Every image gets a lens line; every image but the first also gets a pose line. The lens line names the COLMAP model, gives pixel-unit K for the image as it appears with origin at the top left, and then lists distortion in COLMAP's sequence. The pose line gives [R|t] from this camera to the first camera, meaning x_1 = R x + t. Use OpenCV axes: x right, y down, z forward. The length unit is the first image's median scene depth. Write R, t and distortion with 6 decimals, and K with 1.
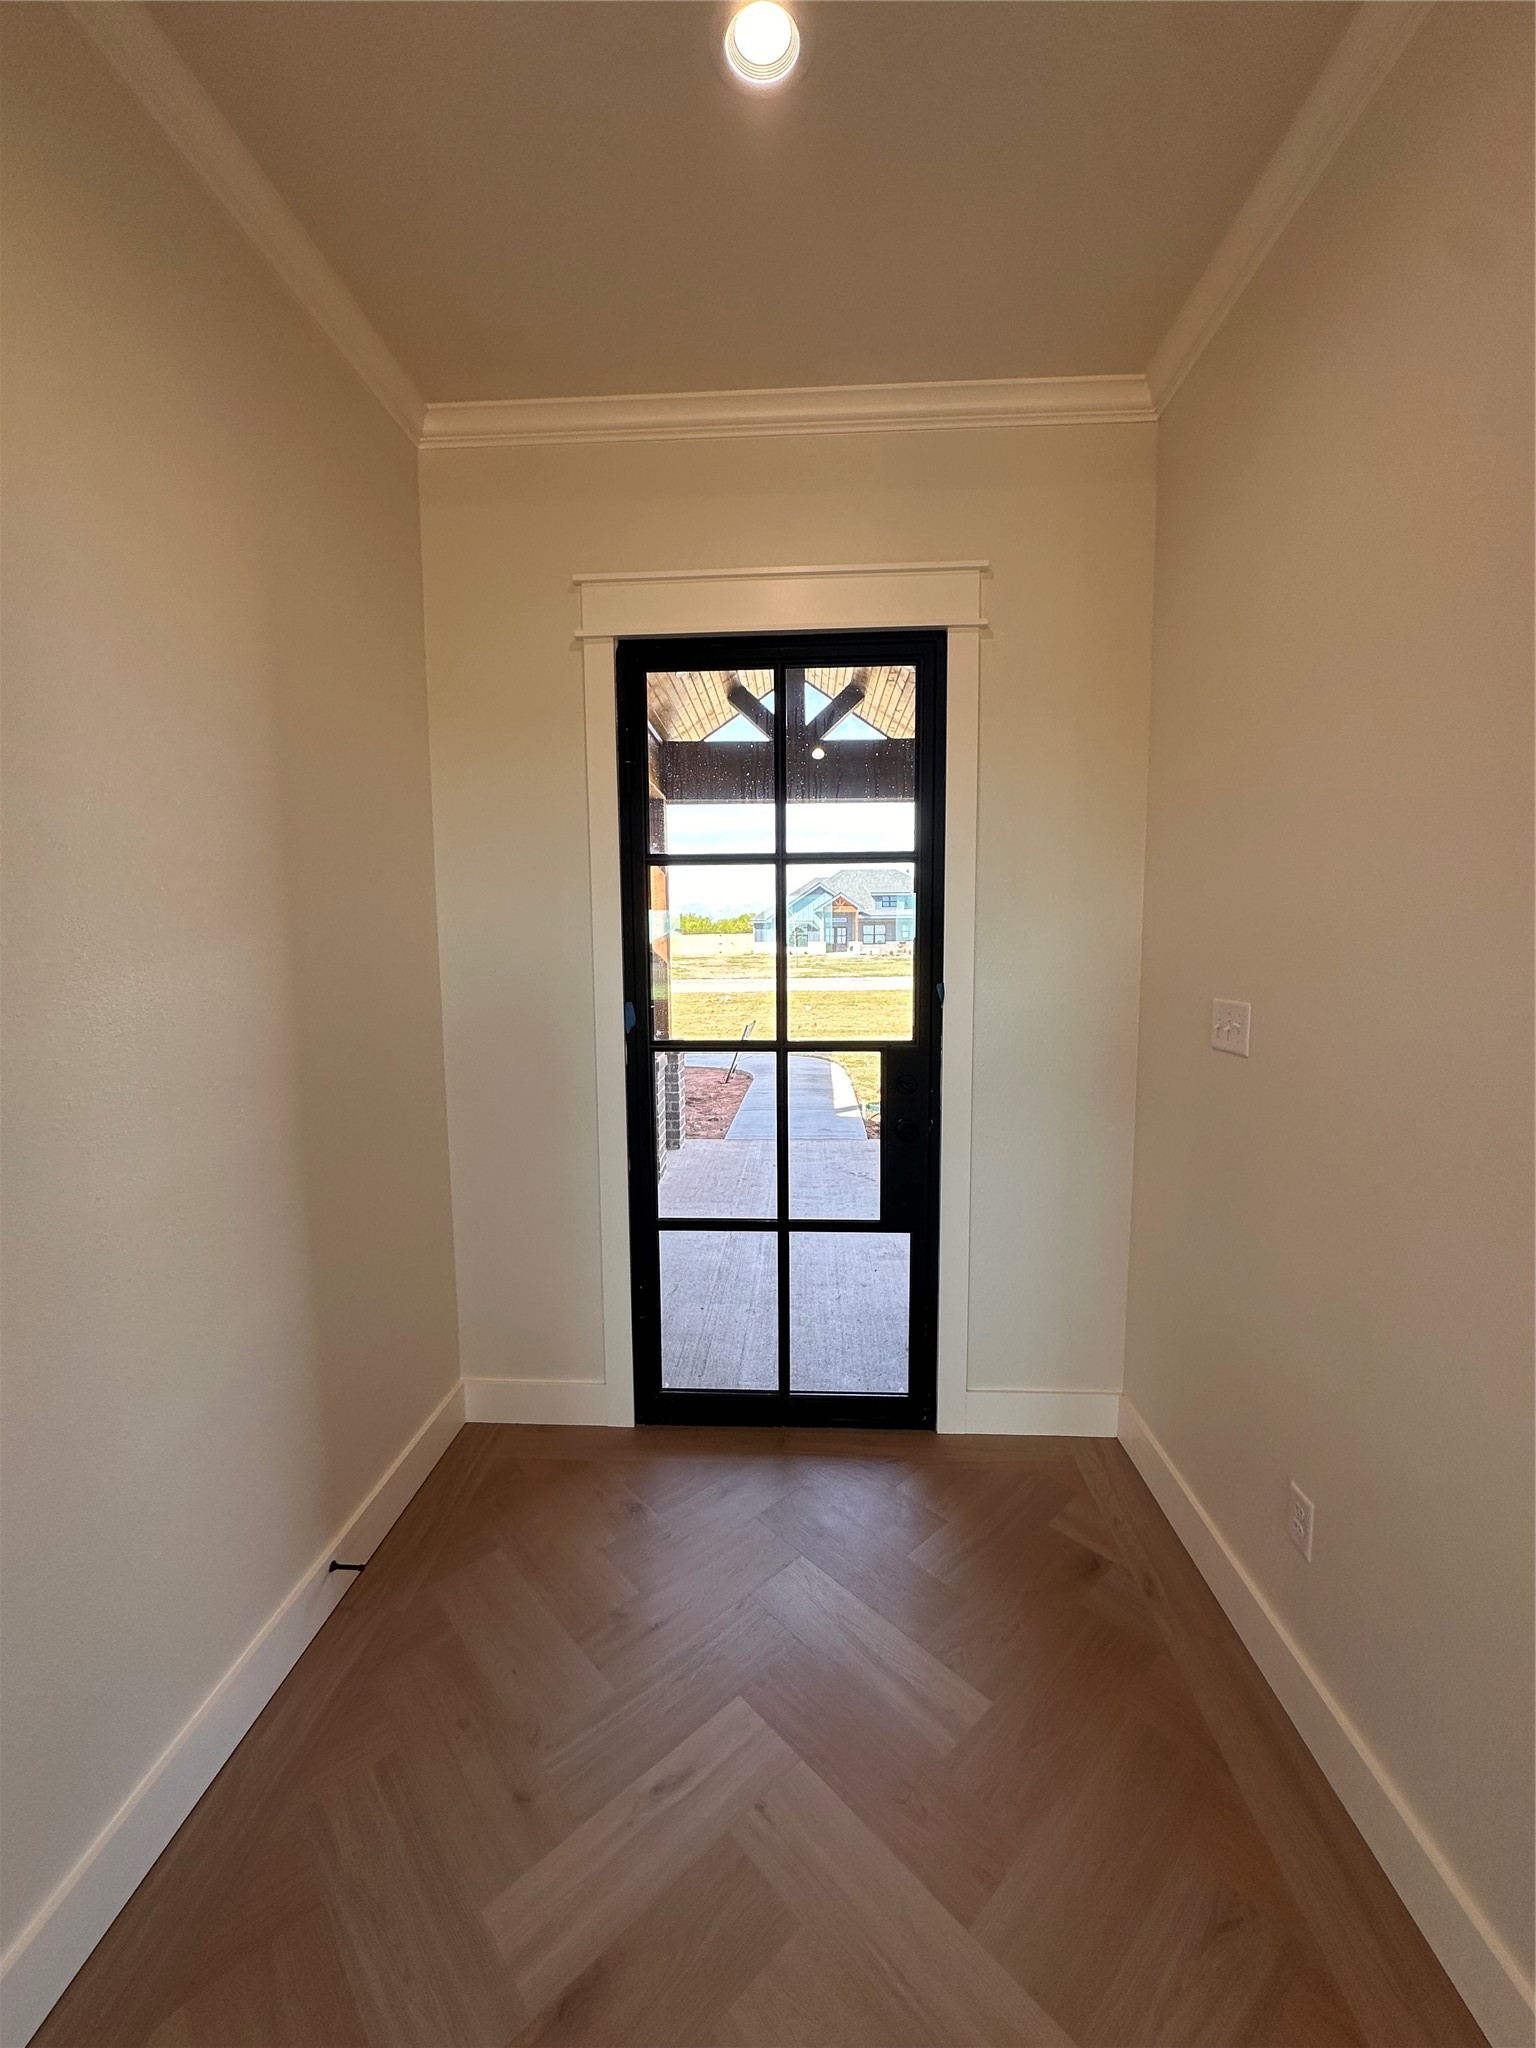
lens RADIAL K [[813.6, 0, 757.7], [0, 813.6, 1023.2], [0, 0, 1]] dist [-0.004344, 0.001426]
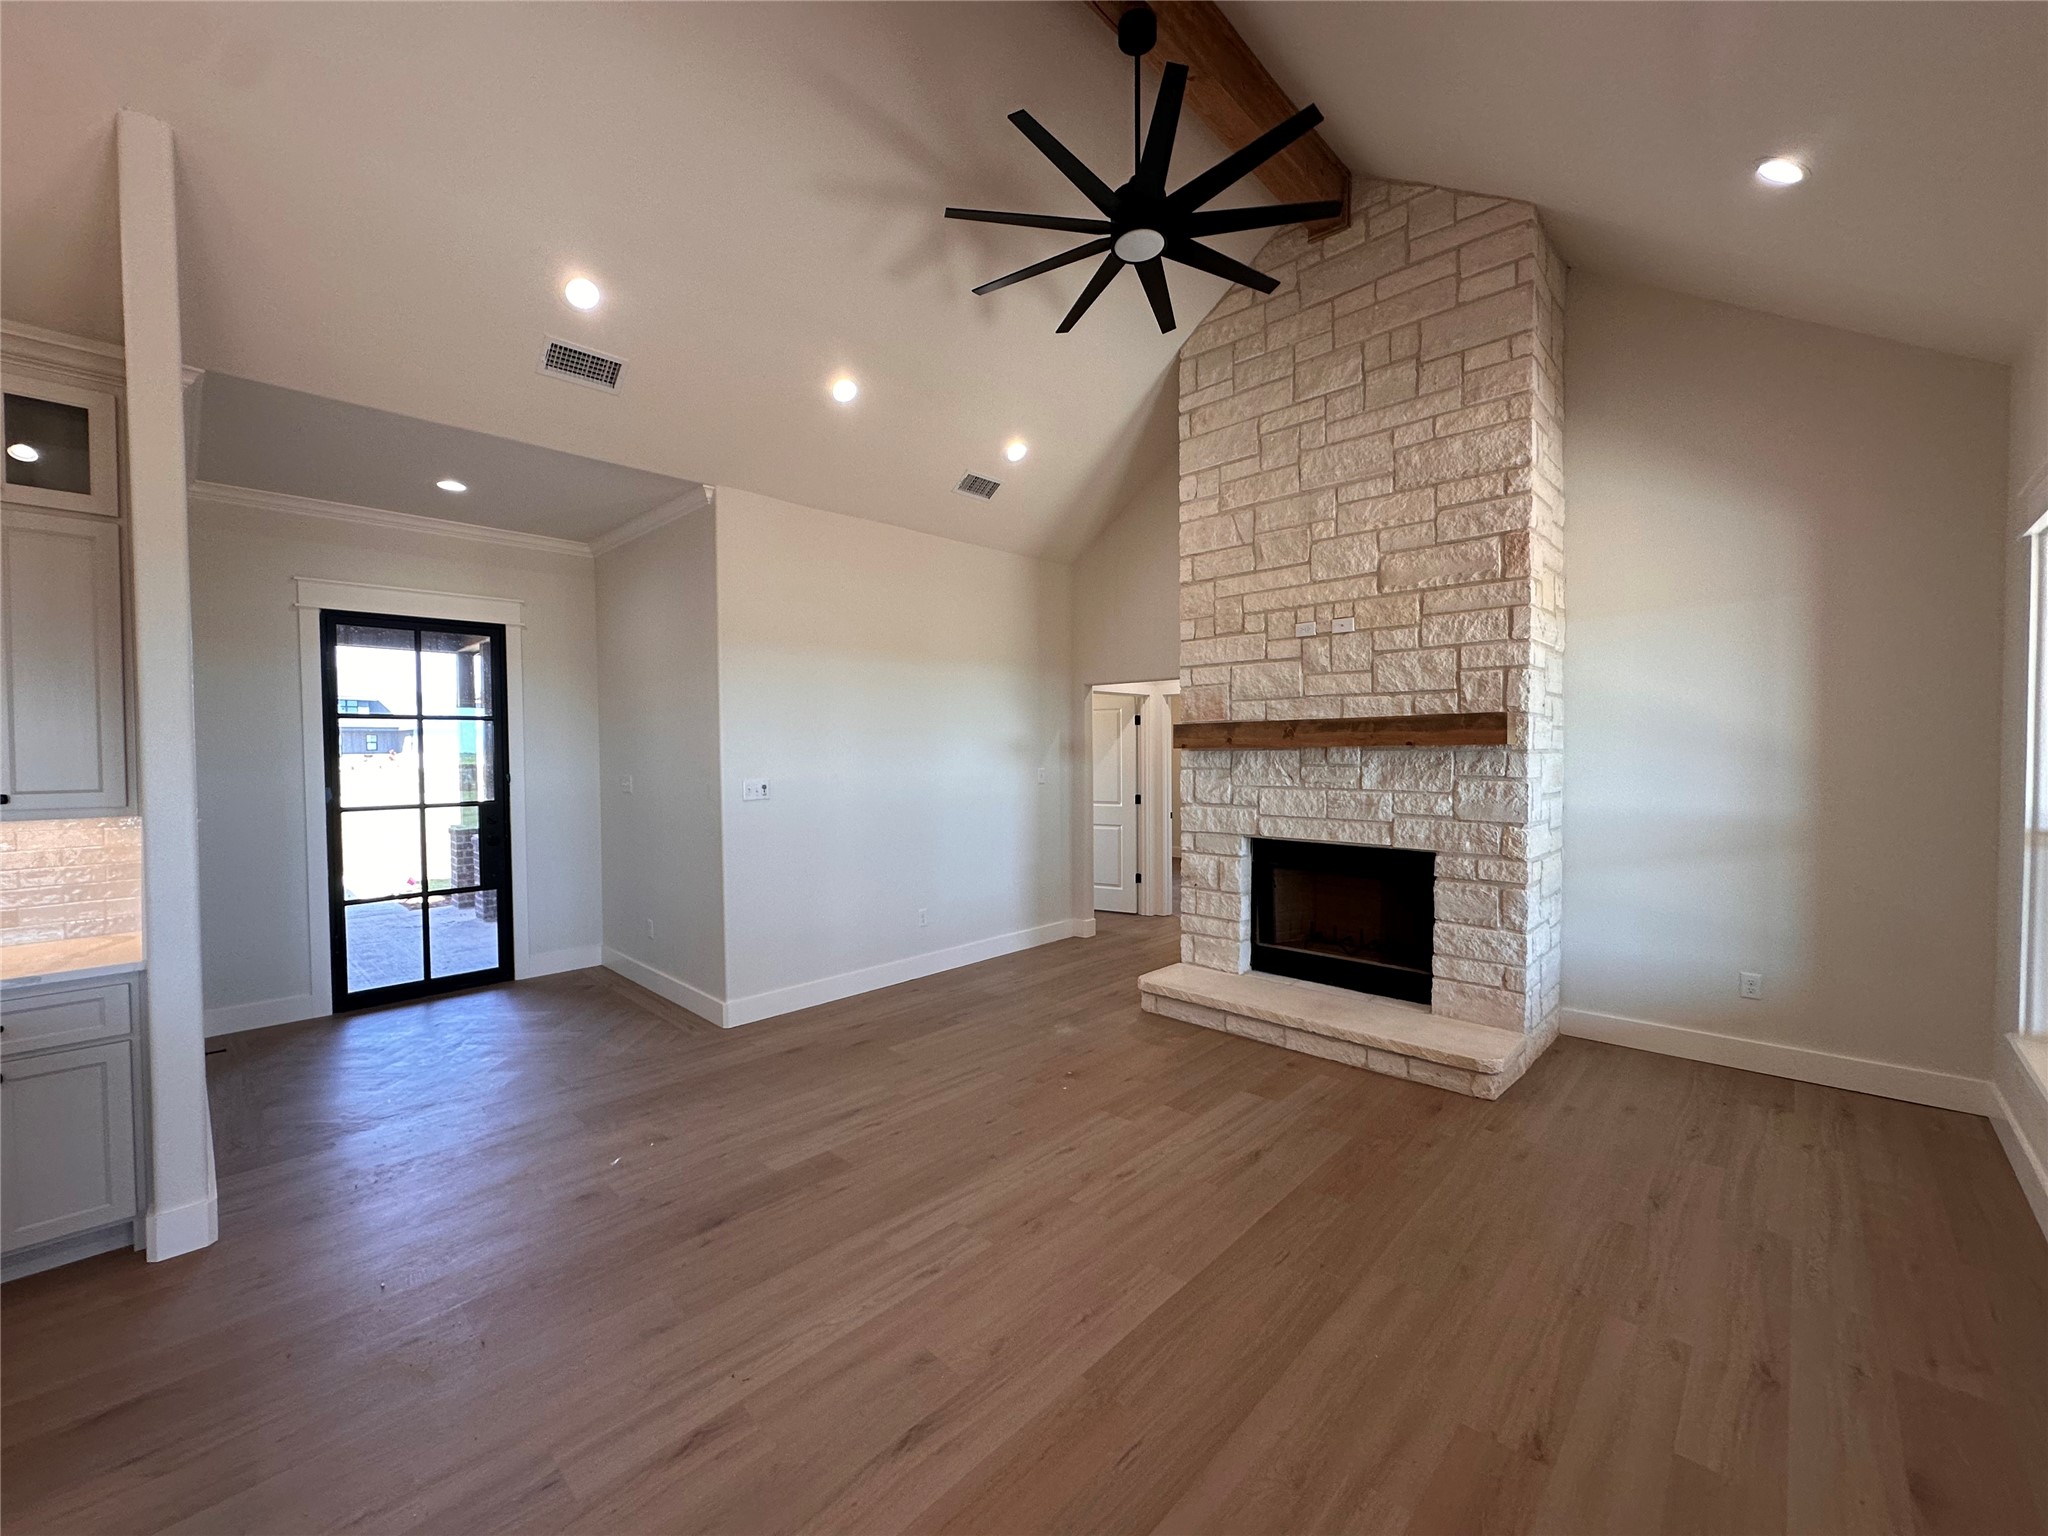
lens RADIAL K [[813.6, 0, 1024.5], [0, 813.6, 764.6], [0, 0, 1]] dist [-0.004344, 0.001426]
pose [[0.654109, -0.012969, 0.756289, -0.520231], [0.086964, 0.994512, -0.058161, 0.174038], [-0.751385, 0.103814, 0.651647, -1.487401]]
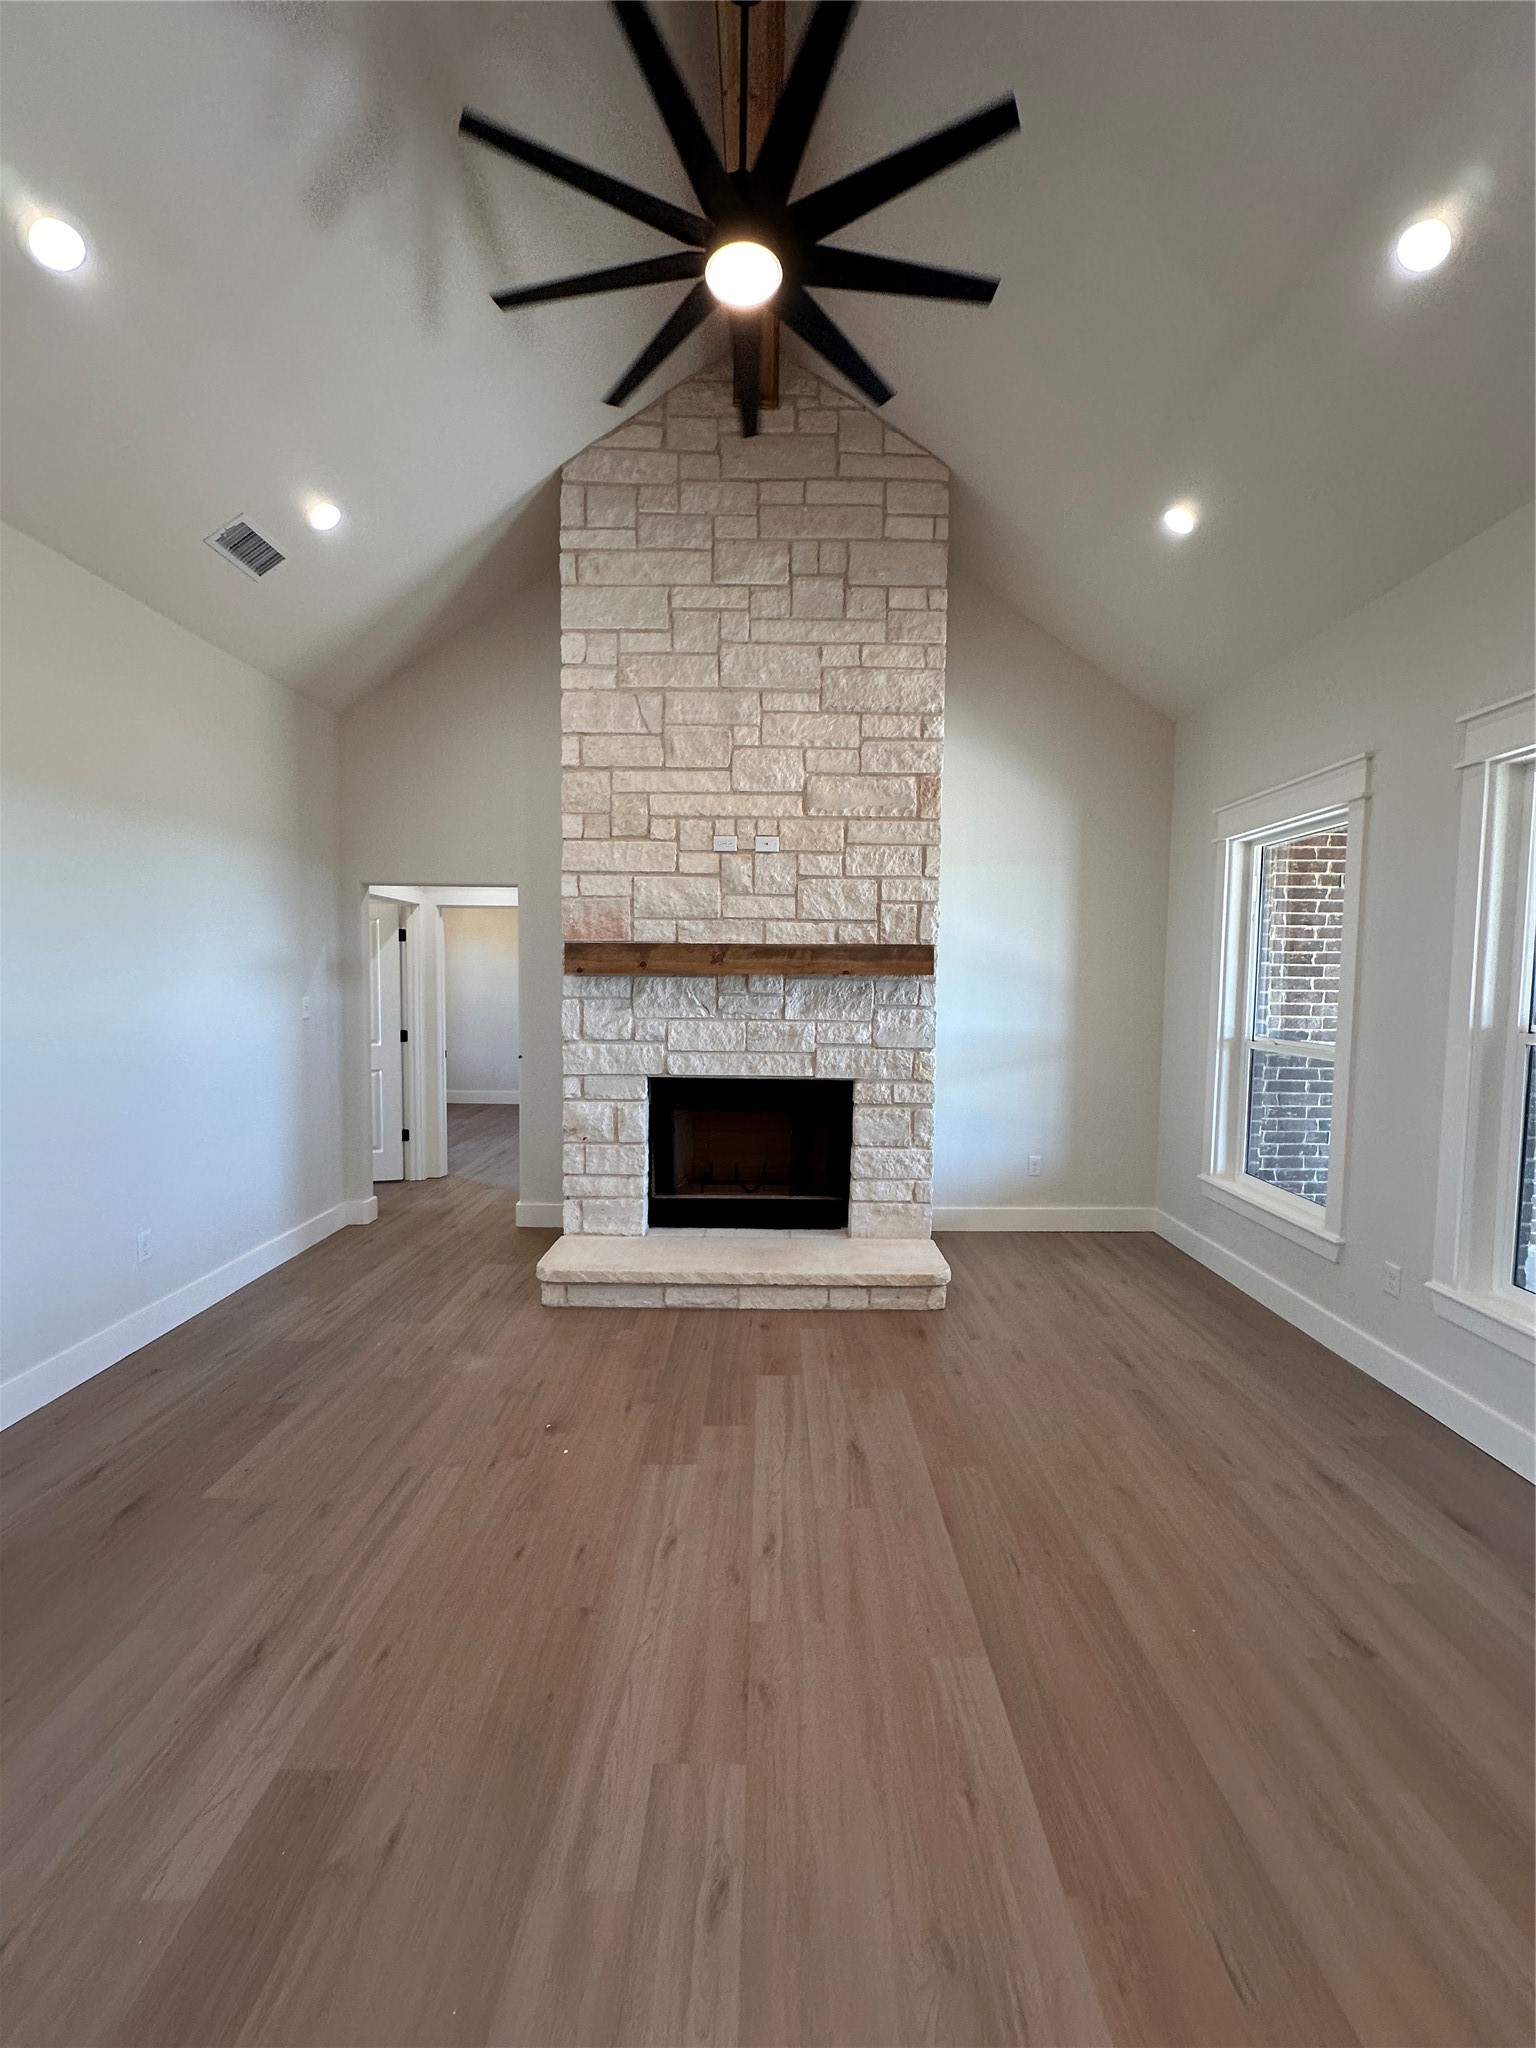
lens RADIAL K [[813.6, 0, 768.5], [0, 813.6, 1021.2], [0, 0, 1]] dist [-0.004344, 0.001426]
pose [[-0.050421, -0.050444, 0.997453, -0.391724], [0.100597, 0.993388, 0.055323, 0.098159], [-0.993649, 0.103130, -0.045013, -0.795453]]
